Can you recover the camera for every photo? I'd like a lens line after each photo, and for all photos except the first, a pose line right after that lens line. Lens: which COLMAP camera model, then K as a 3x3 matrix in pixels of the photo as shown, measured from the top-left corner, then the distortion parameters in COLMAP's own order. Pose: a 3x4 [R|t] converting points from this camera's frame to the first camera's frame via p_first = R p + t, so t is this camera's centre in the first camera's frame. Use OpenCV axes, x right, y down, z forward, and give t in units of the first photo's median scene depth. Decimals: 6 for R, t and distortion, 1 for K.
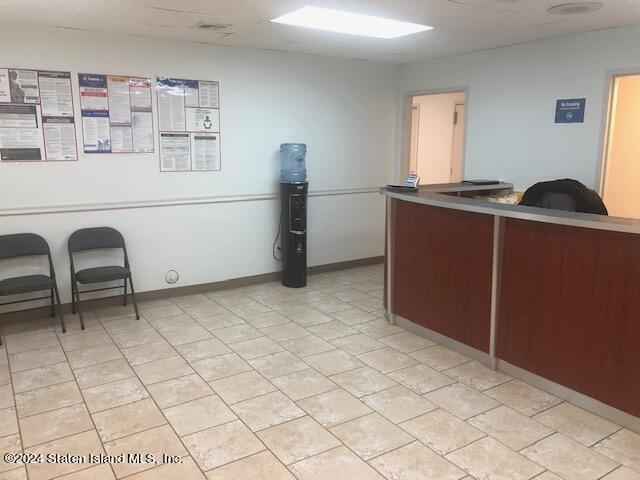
lens RADIAL K [[528.5, 0, 322.1], [0, 528.5, 236.7], [0, 0, 1]] dist [0.025338, 0.006532]
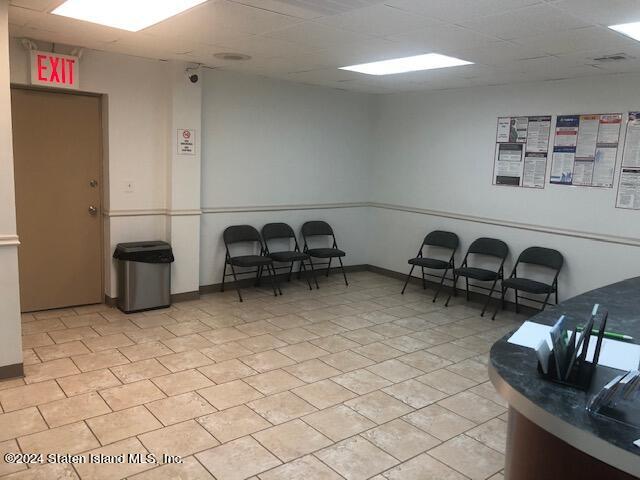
lens RADIAL K [[528.5, 0, 322.2], [0, 528.5, 241.3], [0, 0, 1]] dist [0.025338, 0.006532]
pose [[0.106481, 0.161585, -0.981097, 0.681163], [-0.229753, 0.964003, 0.133834, -0.077201], [0.967406, 0.211159, 0.139773, 0.389603]]
